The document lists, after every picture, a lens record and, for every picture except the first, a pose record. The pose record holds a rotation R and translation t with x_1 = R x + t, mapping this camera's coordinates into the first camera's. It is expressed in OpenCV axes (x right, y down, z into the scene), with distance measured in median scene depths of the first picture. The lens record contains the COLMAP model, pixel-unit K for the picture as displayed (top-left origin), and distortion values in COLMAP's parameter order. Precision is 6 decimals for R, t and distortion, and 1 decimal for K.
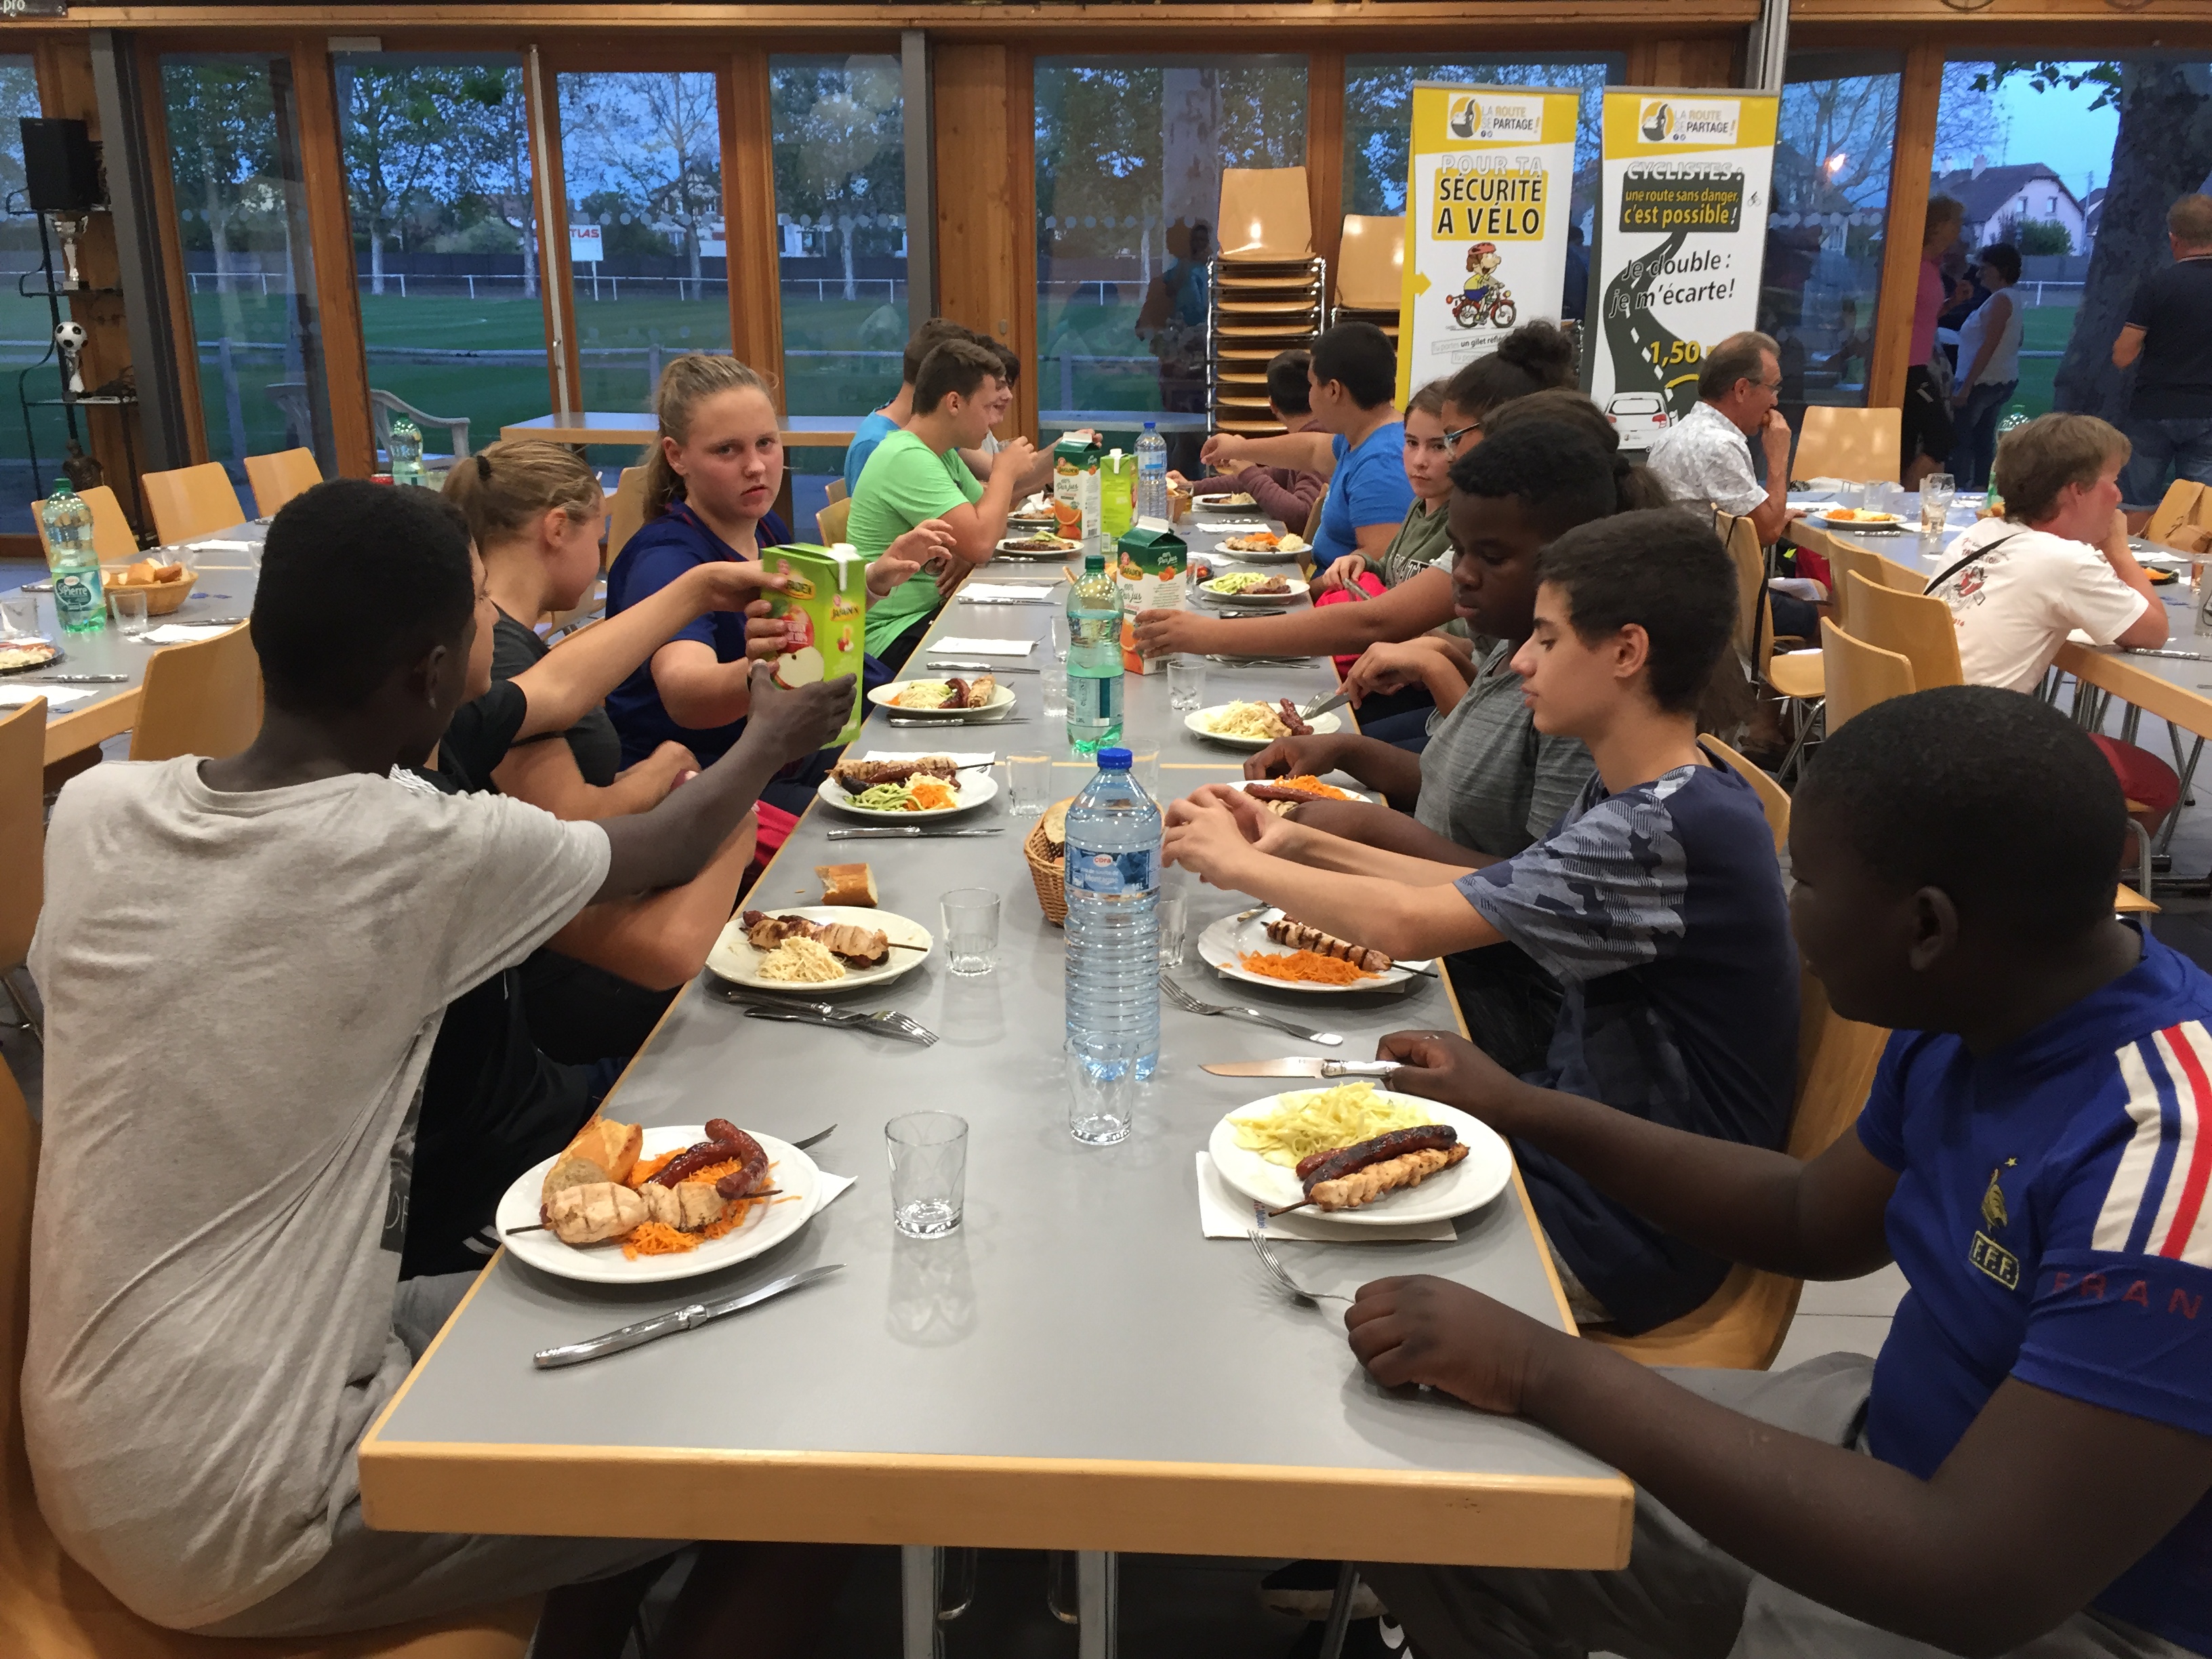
lens RADIAL K [[1934.0, 0, 1098.9], [0, 1934.0, 842.0], [0, 0, 1]] dist [0.087560, -0.154126]
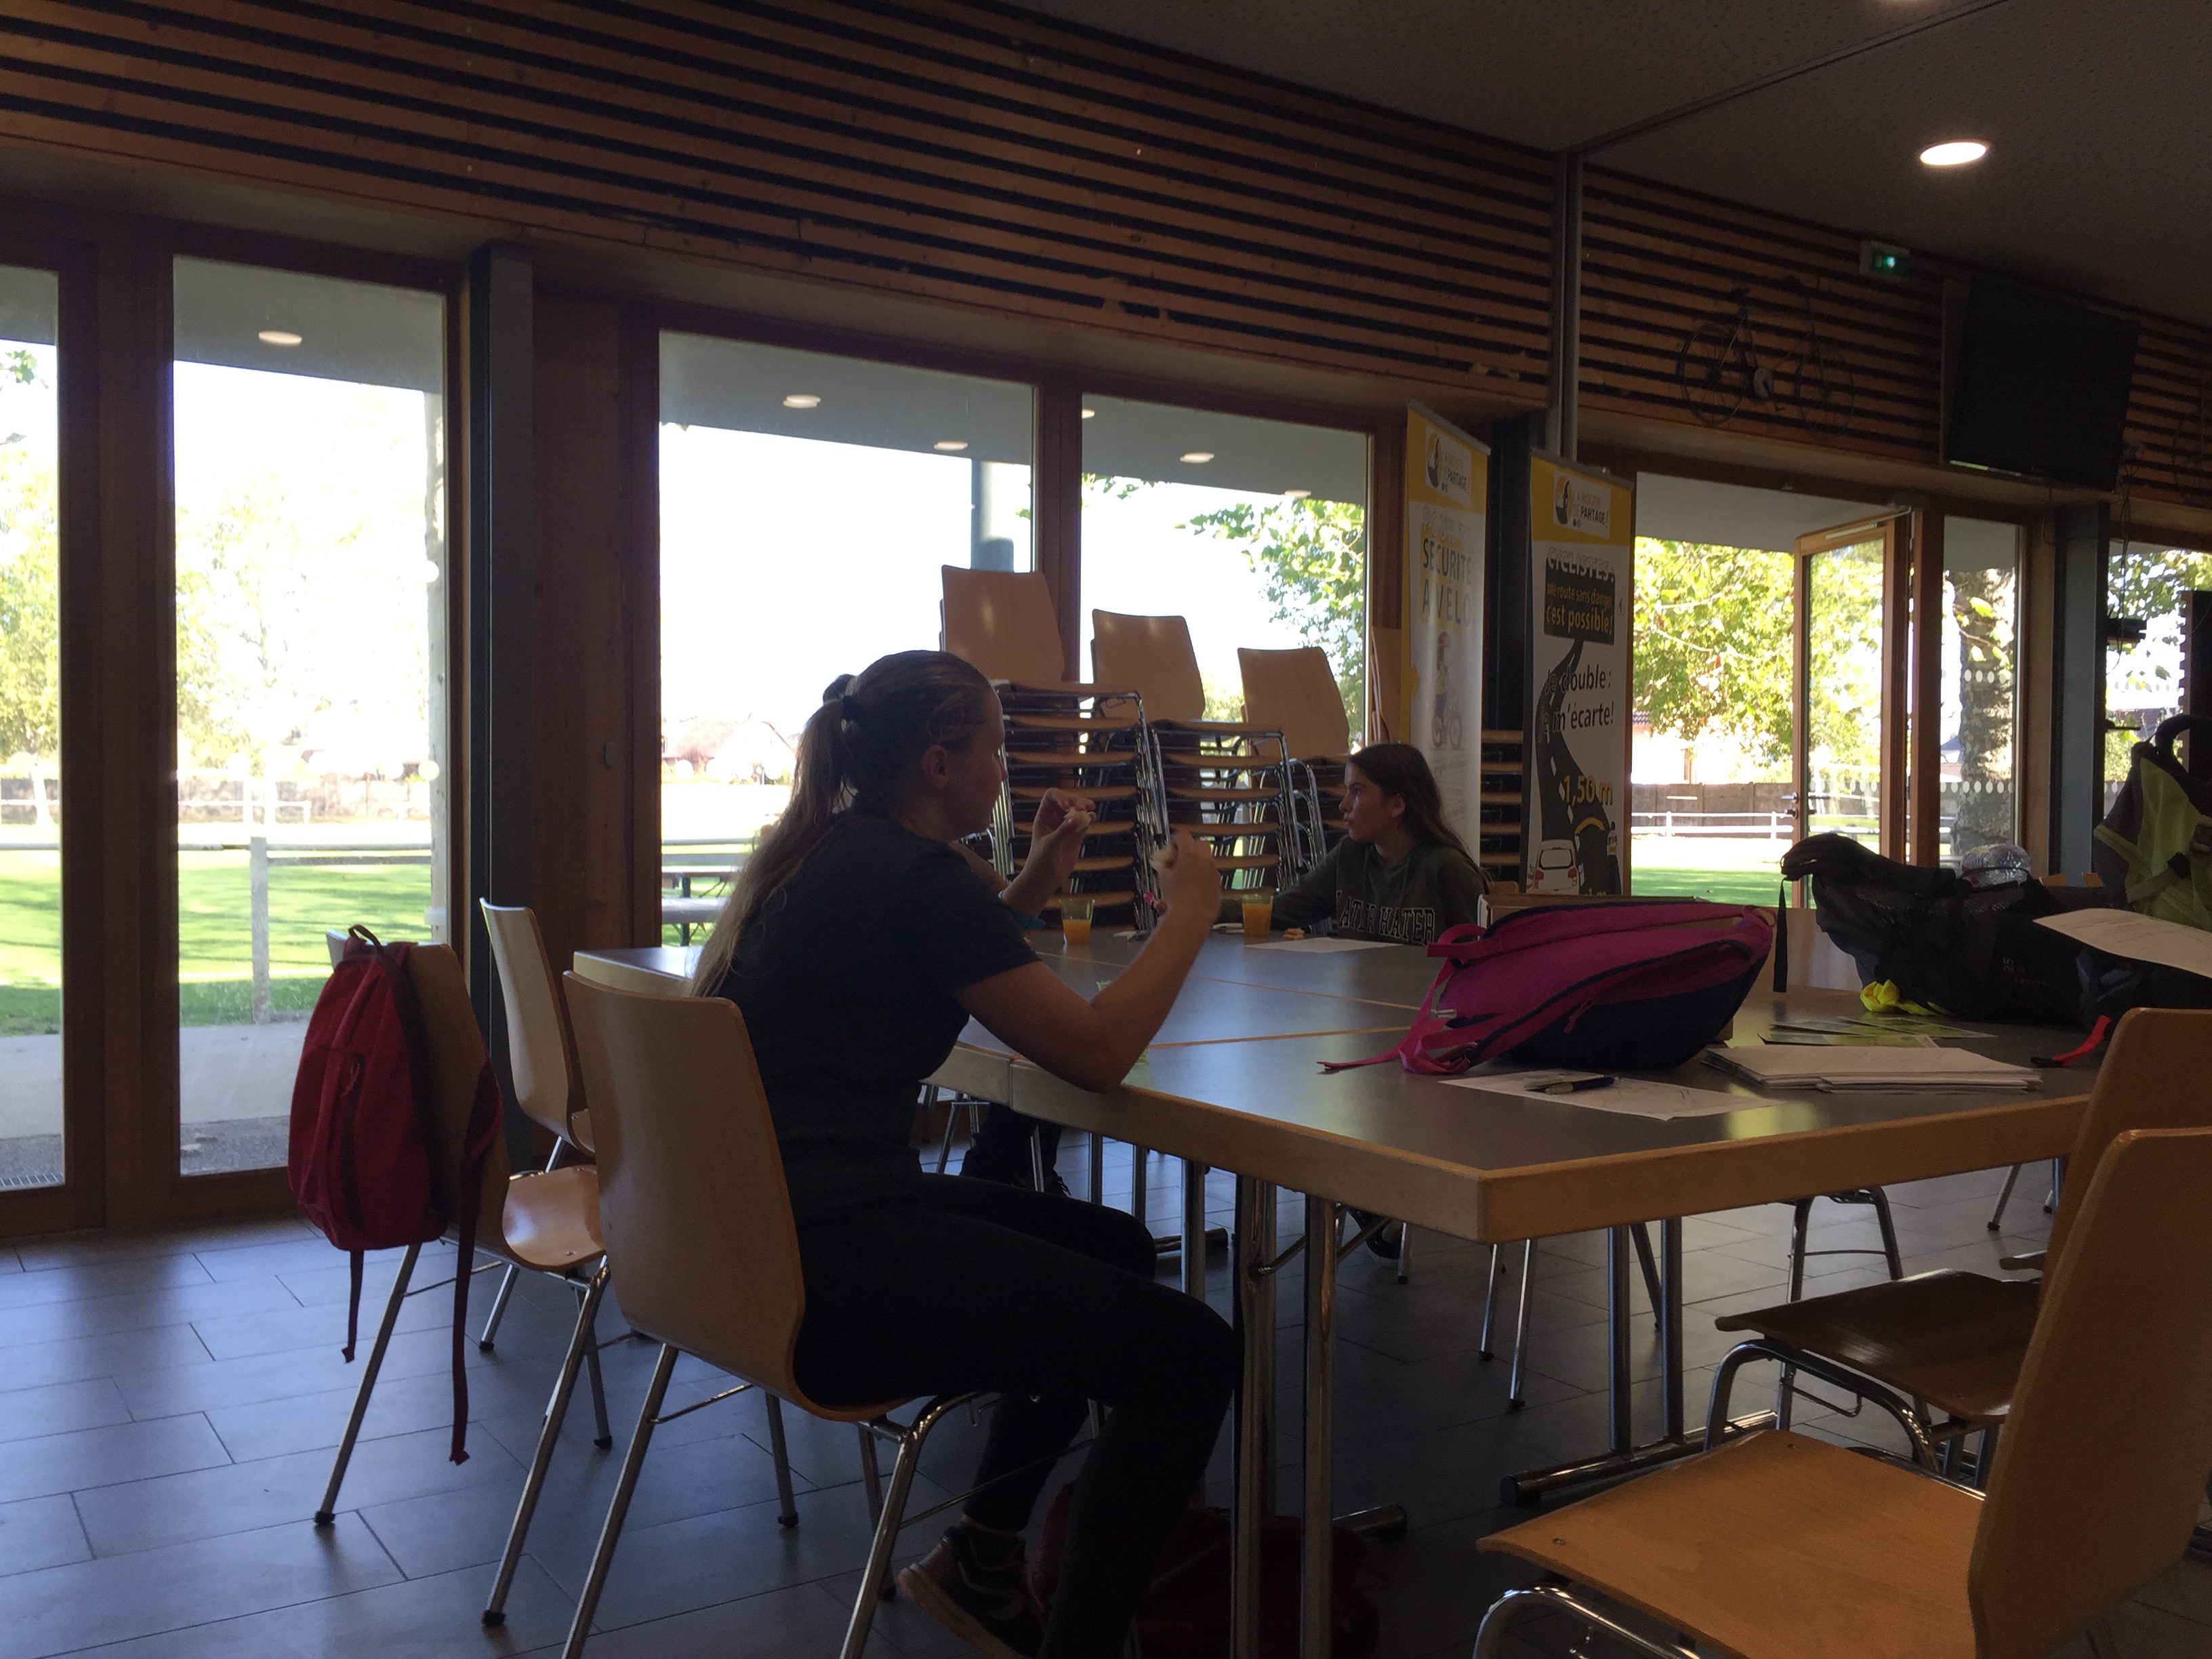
lens RADIAL K [[1934.0, 0, 1098.9], [0, 1934.0, 842.0], [0, 0, 1]] dist [0.087560, -0.154126]
pose [[0.808520, -0.007629, 0.588419, -0.364943], [0.158057, 0.965989, -0.204655, -0.124258], [-0.566845, 0.258472, 0.782227, 0.613327]]
